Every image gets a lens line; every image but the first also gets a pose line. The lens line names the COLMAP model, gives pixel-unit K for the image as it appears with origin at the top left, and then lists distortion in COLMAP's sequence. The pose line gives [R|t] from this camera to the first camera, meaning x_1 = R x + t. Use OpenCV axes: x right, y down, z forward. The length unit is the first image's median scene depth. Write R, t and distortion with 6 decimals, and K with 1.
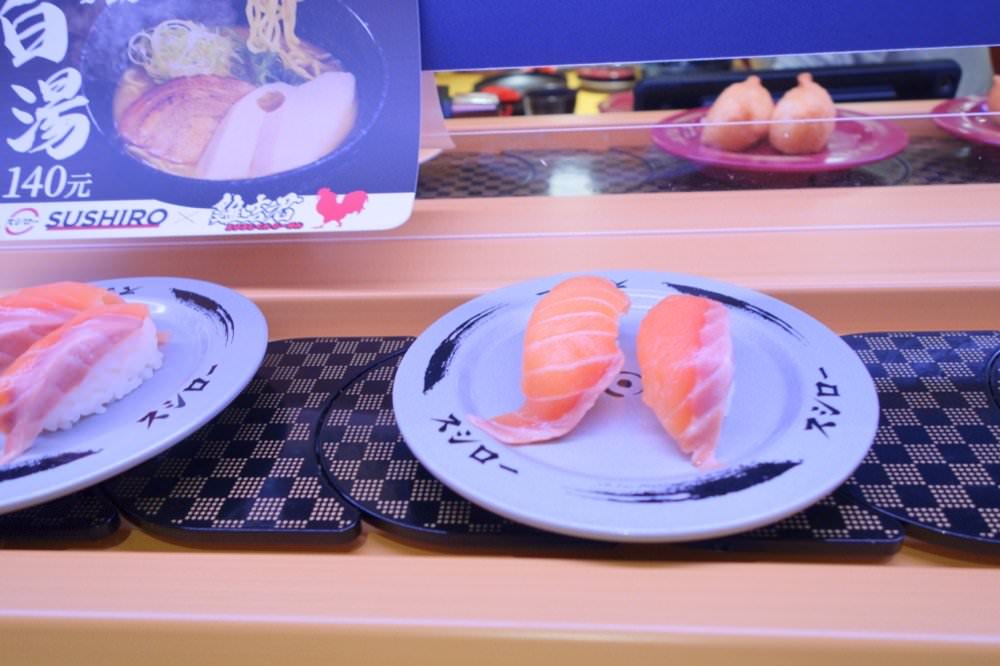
lens RADIAL K [[806.3, 0, 504.2], [0, 806.3, 336.1], [0, 0, 1]] dist [0.030619, -0.023998]
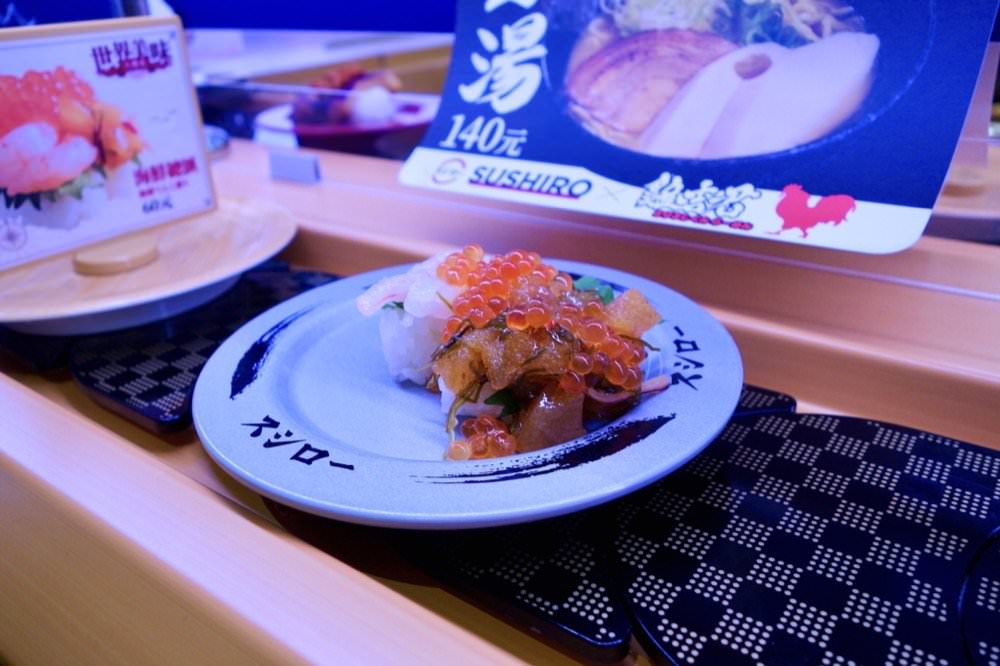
lens RADIAL K [[806.3, 0, 491.4], [0, 806.3, 323.6], [0, 0, 1]] dist [0.030619, -0.023998]
pose [[0.850320, 0.239740, -0.468488, -0.078038], [-0.261129, 0.965098, 0.019913, -0.003612], [0.456911, 0.105404, 0.883246, 0.227918]]
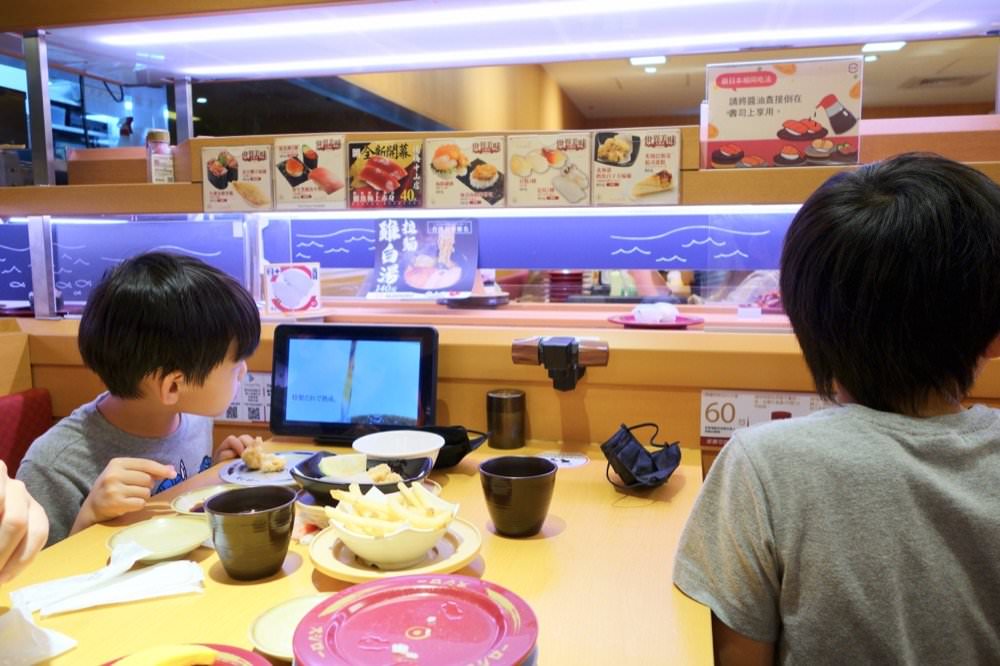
lens RADIAL K [[806.3, 0, 500.3], [0, 806.3, 332.8], [0, 0, 1]] dist [0.030619, -0.023998]
pose [[0.990013, 0.078899, -0.116832, 0.551676], [-0.116107, 0.926370, -0.358271, 1.508714], [0.079962, 0.368257, 0.926279, -2.844222]]
